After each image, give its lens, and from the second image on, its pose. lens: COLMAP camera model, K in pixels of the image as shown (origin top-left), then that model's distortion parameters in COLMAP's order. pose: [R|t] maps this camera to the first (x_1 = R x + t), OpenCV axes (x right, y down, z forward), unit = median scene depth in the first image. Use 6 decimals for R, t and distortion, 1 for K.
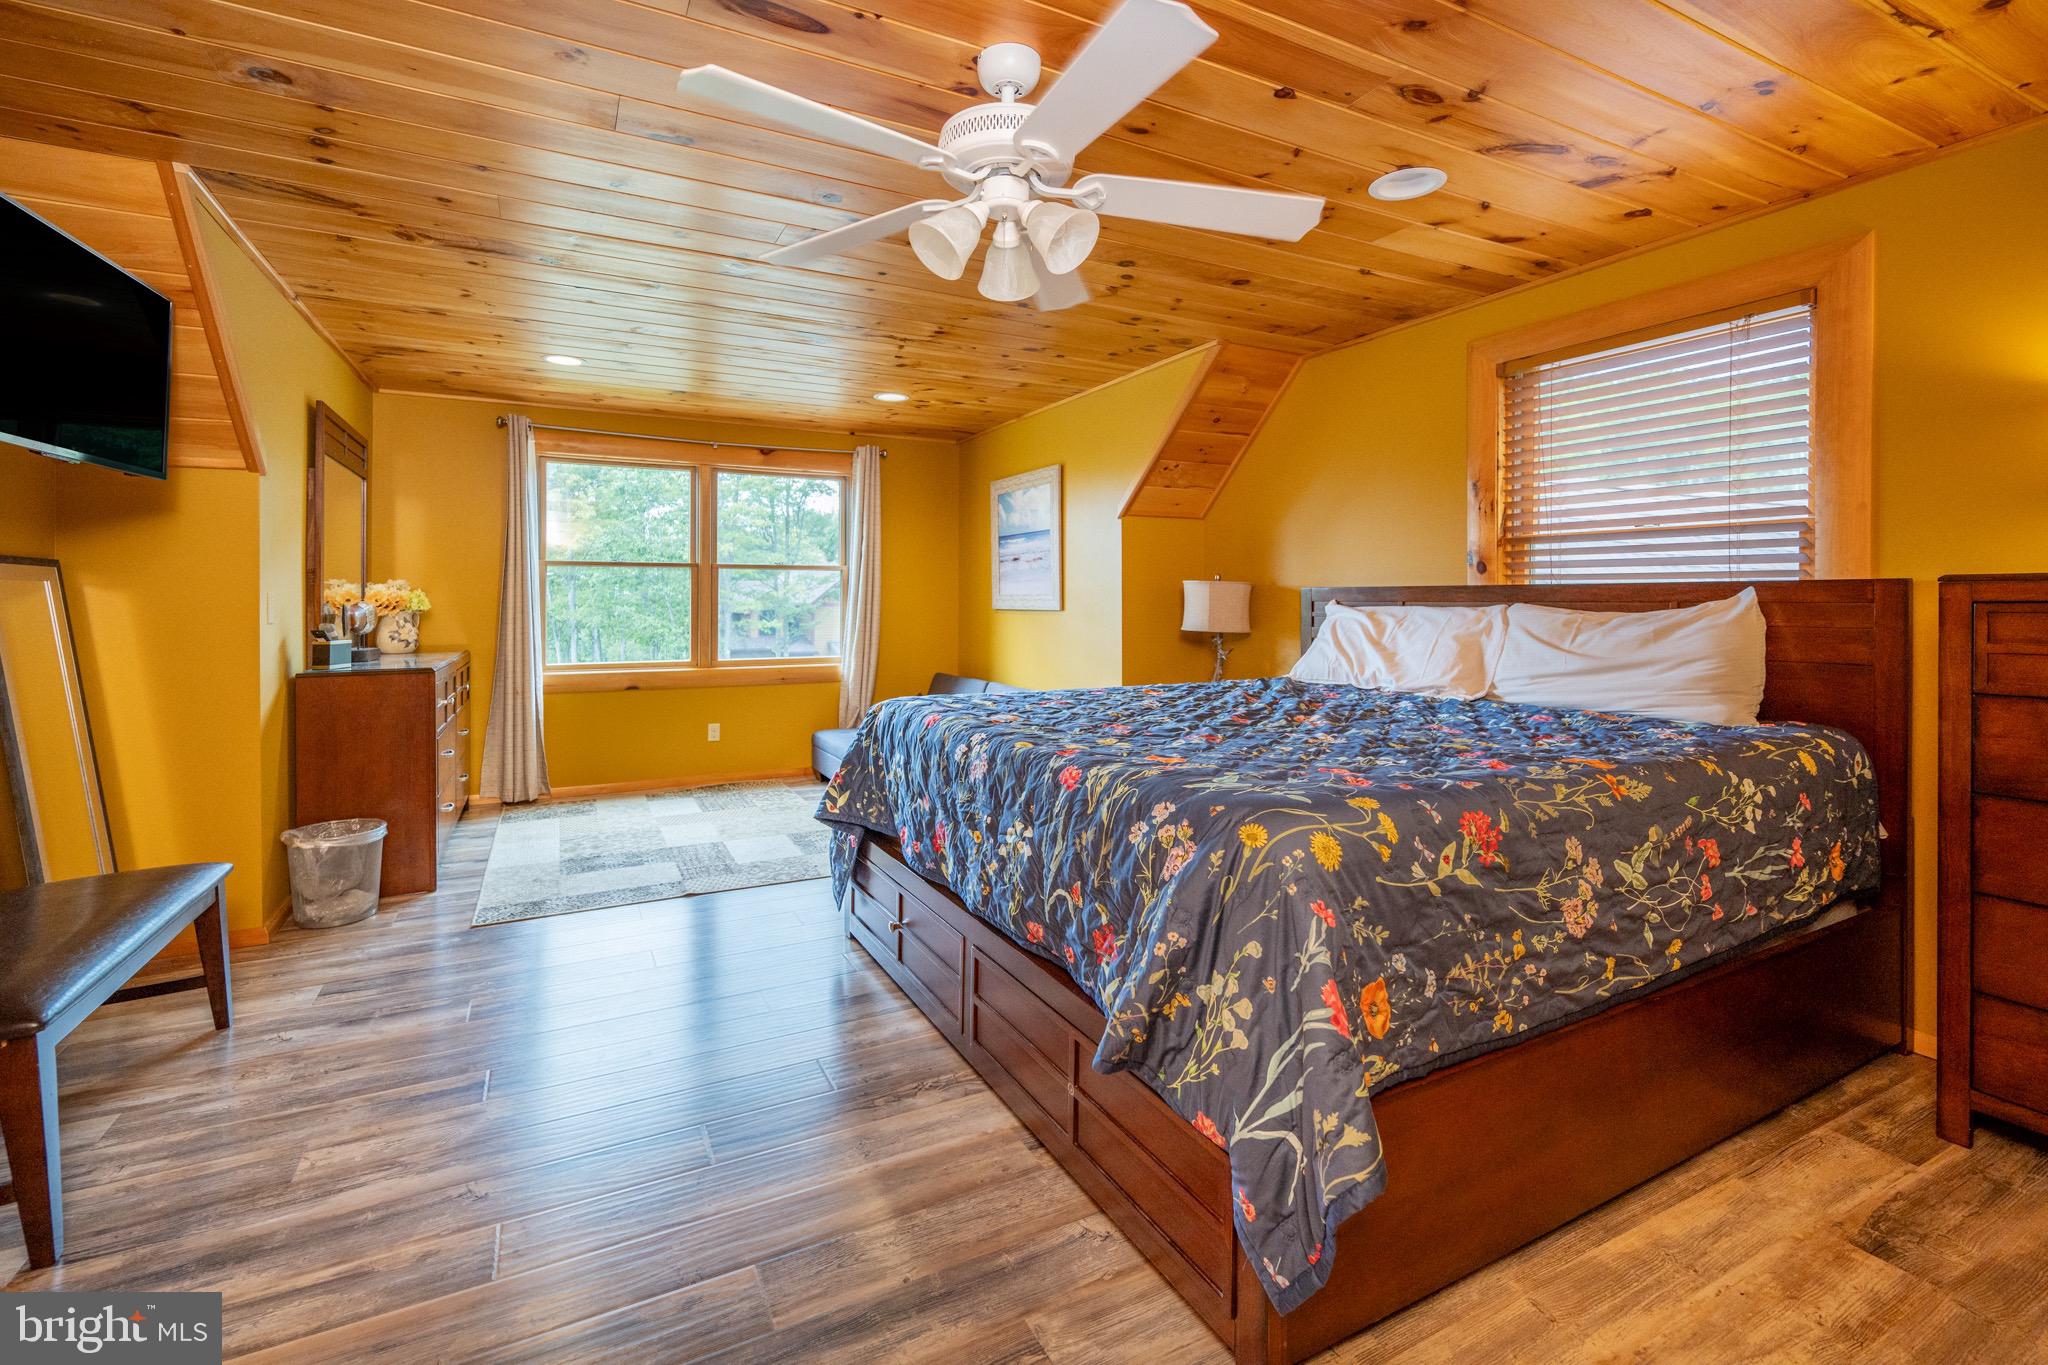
lens RADIAL K [[797.4, 0, 1116.7], [0, 797.4, 593.5], [0, 0, 1]] dist [-0.000160, -0.000016]
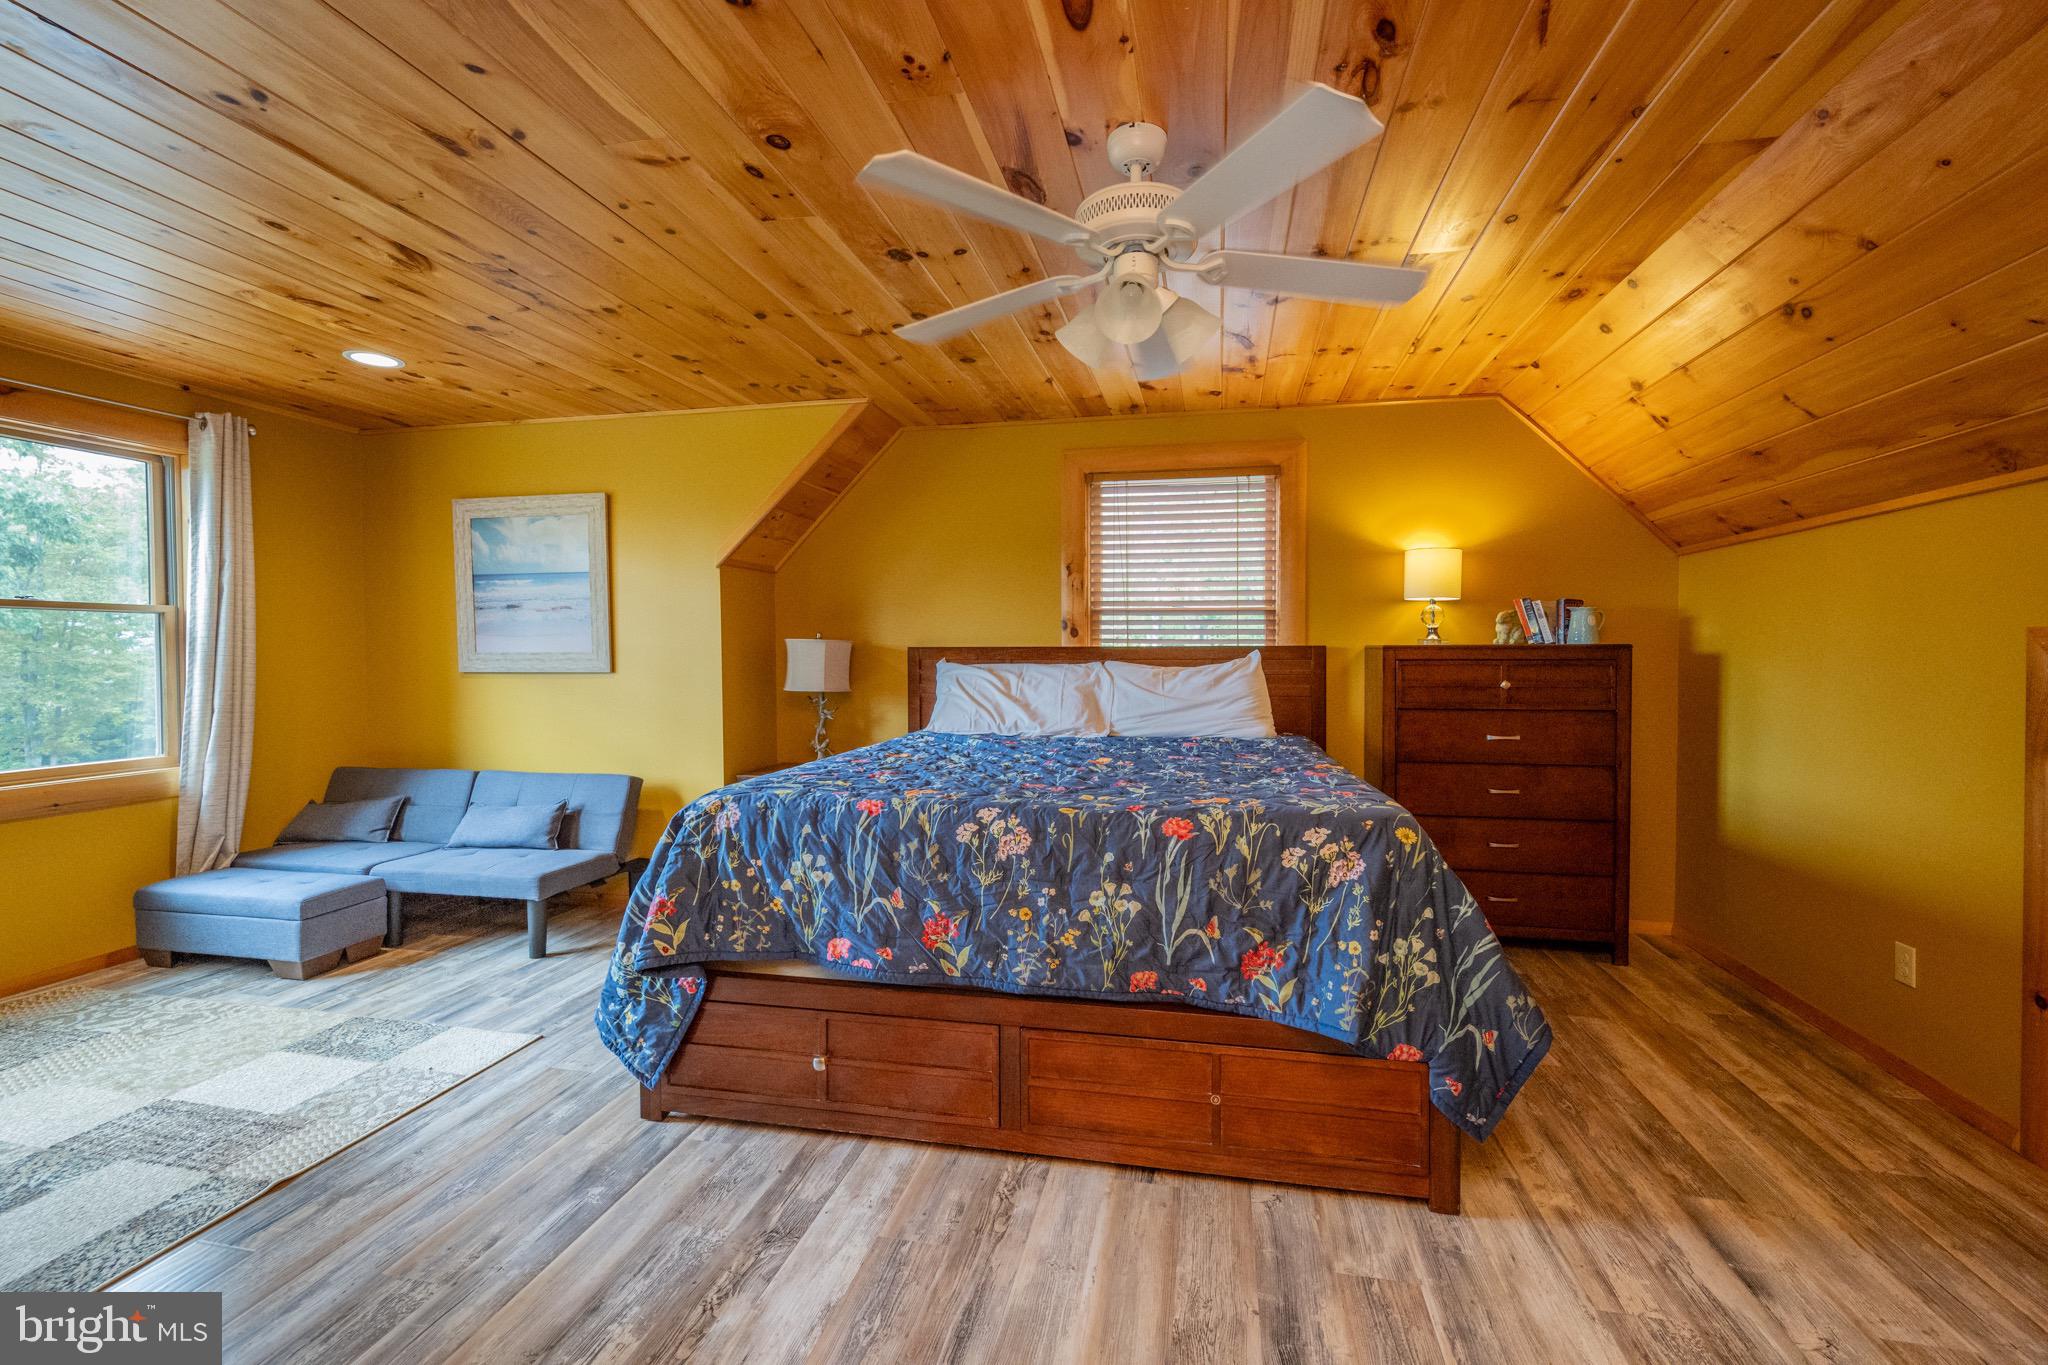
lens RADIAL K [[773.2, 0, 1022.4], [0, 773.2, 659.1], [0, 0, 1]] dist [0.000577, 0.000036]
pose [[0.702295, -0.008222, 0.711839, -0.414067], [-0.003681, 0.999878, 0.015181, -0.007689], [-0.711877, -0.013282, 0.702179, 0.174762]]
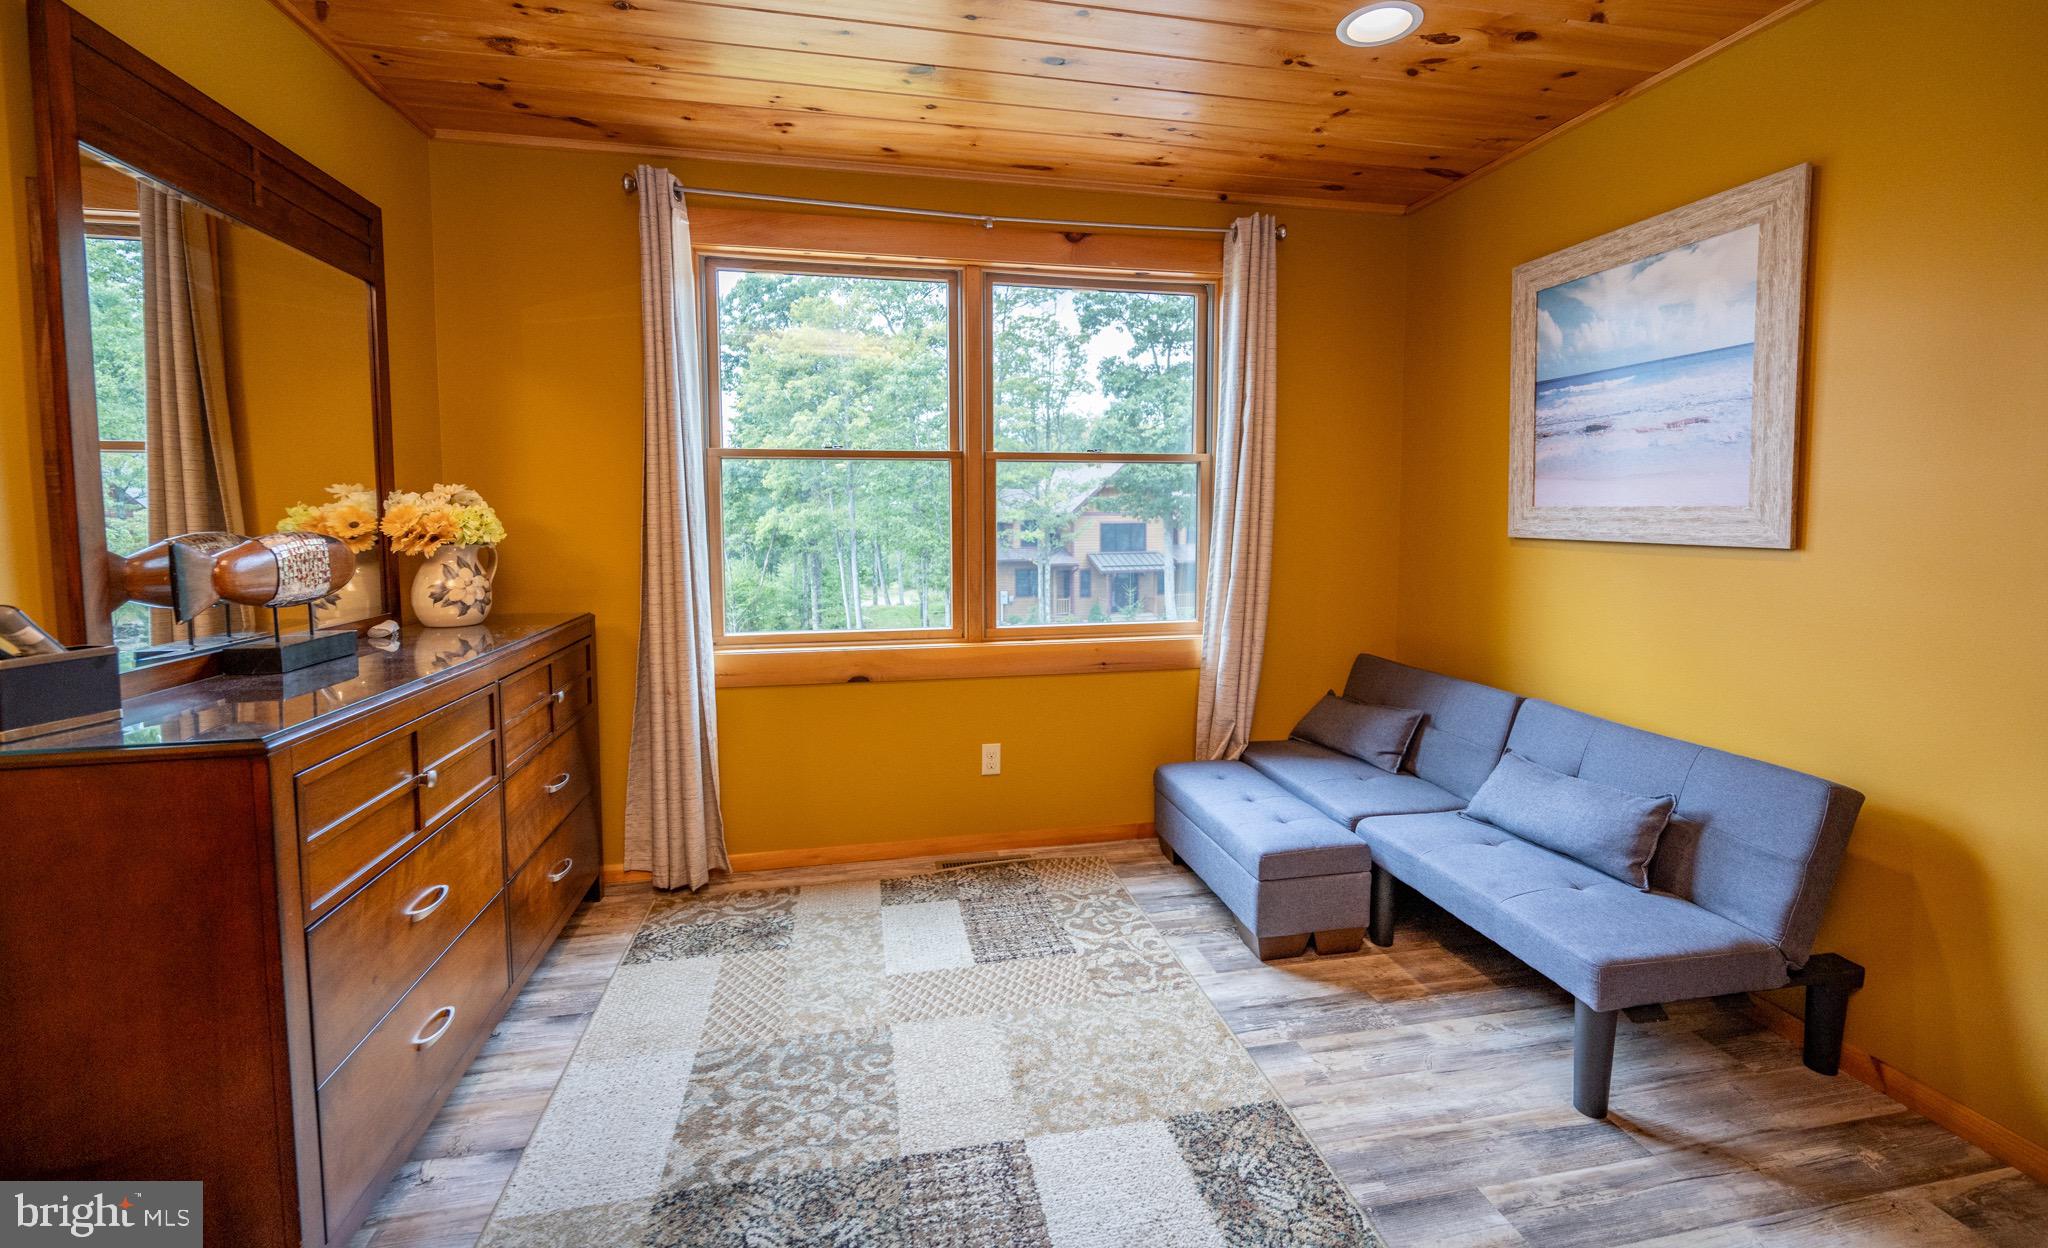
lens RADIAL K [[835.2, 0, 1024.9], [0, 835.2, 569.4], [0, 0, 1]] dist [0.000813, 0.003448]
pose [[0.916476, 0.029070, -0.399032, -0.305770], [0.003474, 0.996741, 0.080593, -0.004031], [0.400074, -0.075248, 0.913388, 0.584851]]
